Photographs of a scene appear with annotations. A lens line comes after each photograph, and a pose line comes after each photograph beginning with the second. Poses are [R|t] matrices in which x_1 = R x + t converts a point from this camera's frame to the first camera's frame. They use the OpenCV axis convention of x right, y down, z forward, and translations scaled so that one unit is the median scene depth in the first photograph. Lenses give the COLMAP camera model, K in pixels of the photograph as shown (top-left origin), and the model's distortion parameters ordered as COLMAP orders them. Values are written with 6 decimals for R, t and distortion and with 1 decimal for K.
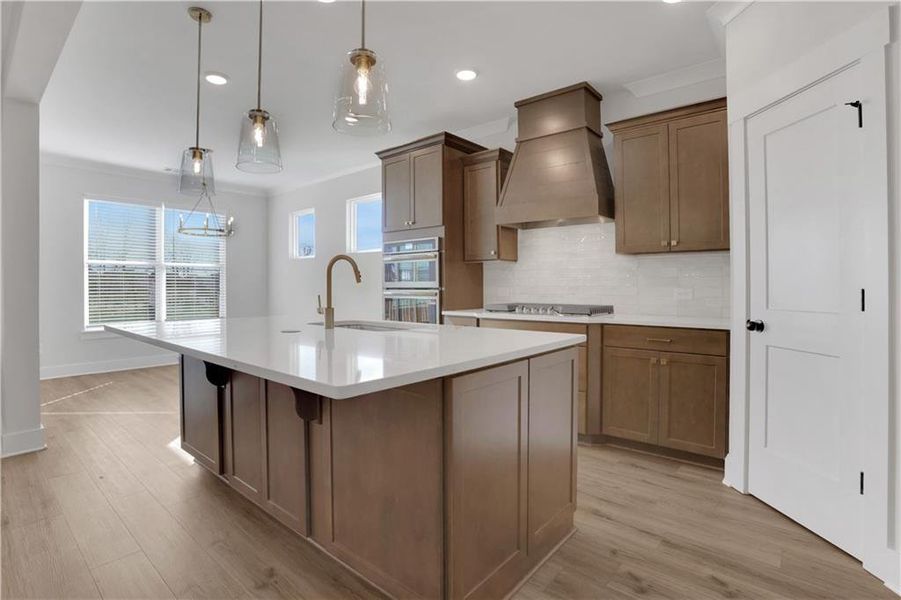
lens RADIAL K [[432.0, 0, 453.5], [0, 432.0, 280.8], [0, 0, 1]] dist [-0.074540, 0.027573]
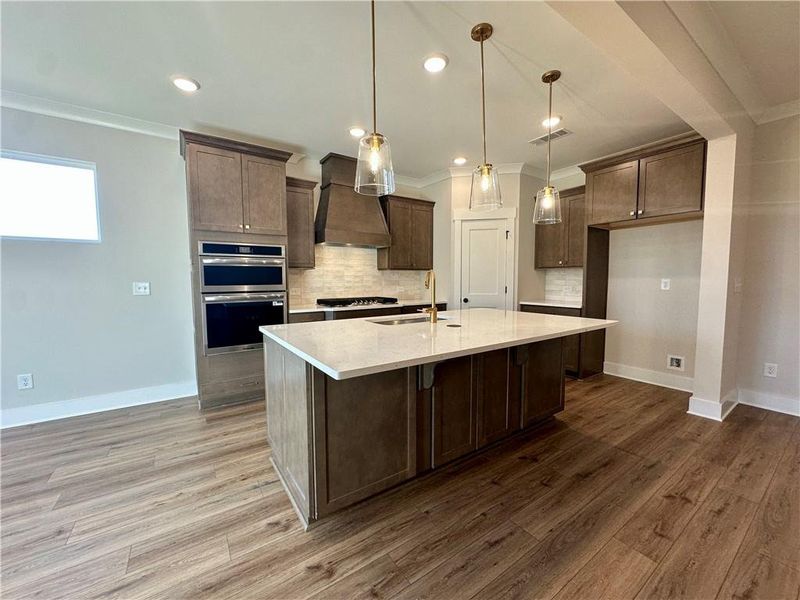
lens RADIAL K [[317.2, 0, 400.0], [0, 317.2, 300.0], [0, 0, 1]] dist [-0.001992, -0.000245]
pose [[0.279645, -0.064382, 0.957942, -0.837478], [-0.007956, 0.997559, 0.069367, -0.020905], [-0.960070, -0.027019, 0.278450, 0.513672]]
